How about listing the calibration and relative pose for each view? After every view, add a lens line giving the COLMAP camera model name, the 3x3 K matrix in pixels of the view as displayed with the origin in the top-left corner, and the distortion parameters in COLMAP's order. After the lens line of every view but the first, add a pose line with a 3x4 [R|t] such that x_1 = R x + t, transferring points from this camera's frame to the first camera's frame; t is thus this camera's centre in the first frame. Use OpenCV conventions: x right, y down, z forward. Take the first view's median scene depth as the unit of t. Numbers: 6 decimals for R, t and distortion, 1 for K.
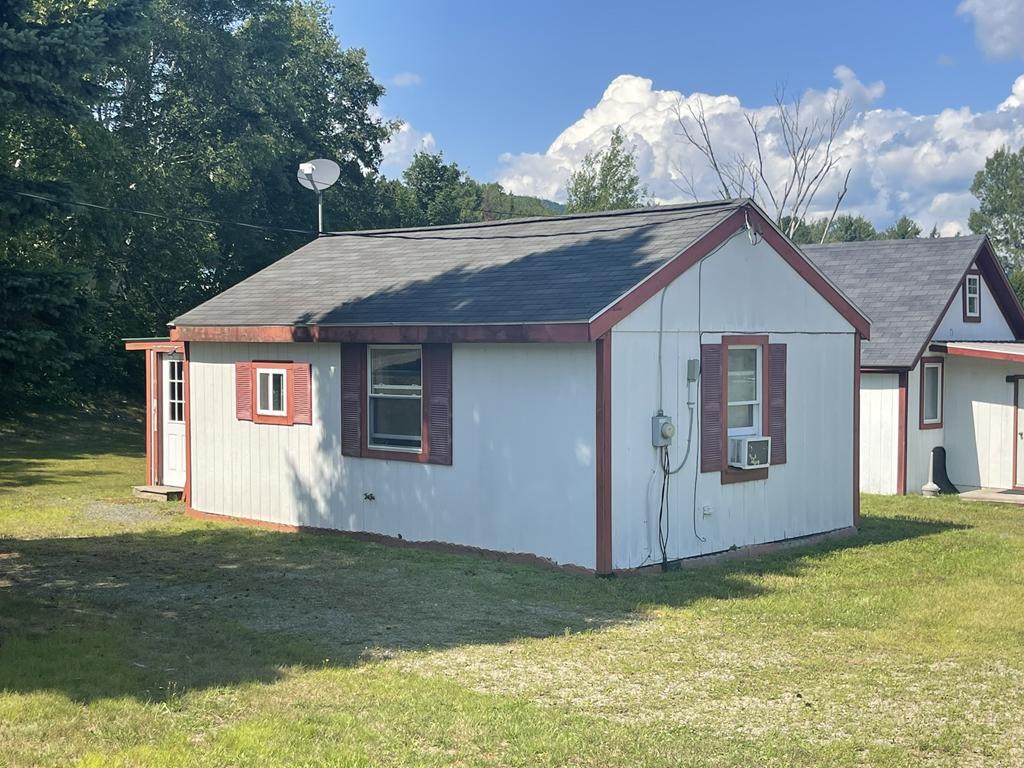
lens RADIAL K [[1348.2, 0, 510.8], [0, 1348.2, 364.6], [0, 0, 1]] dist [0.027893, 0.027901]
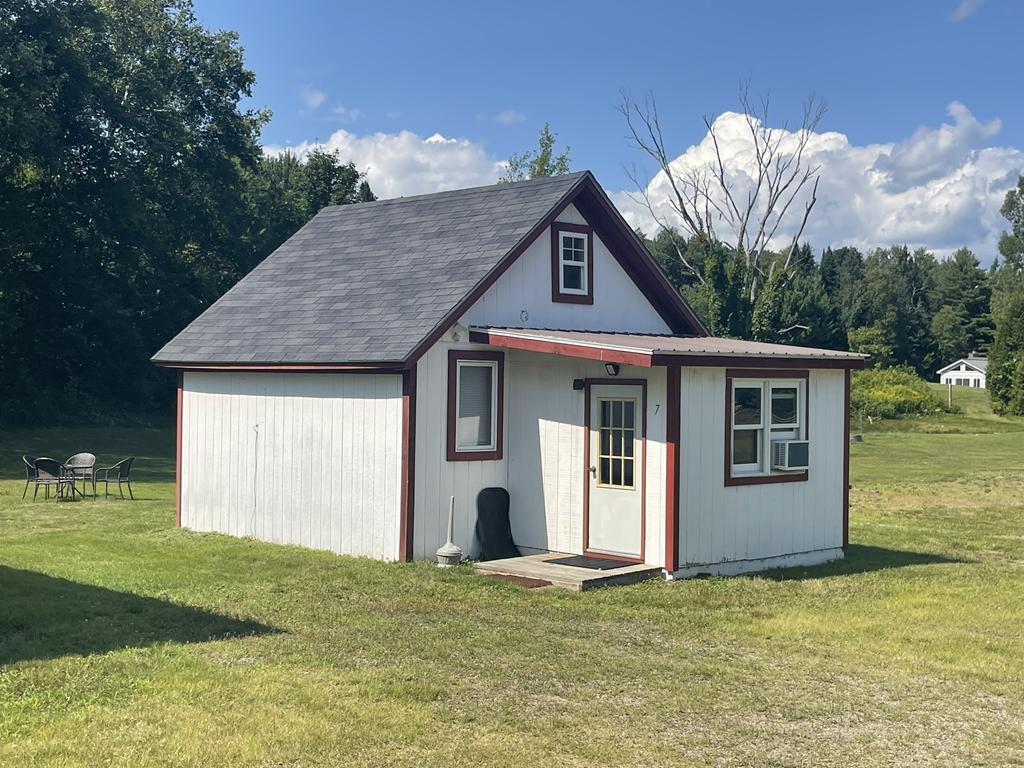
lens RADIAL K [[1348.2, 0, 510.8], [0, 1348.2, 364.6], [0, 0, 1]] dist [0.027893, 0.027901]
pose [[0.996375, 0.013421, -0.084001, 0.149594], [-0.015880, 0.999463, -0.028673, 0.007676], [0.083571, 0.029903, 0.996053, 0.135817]]
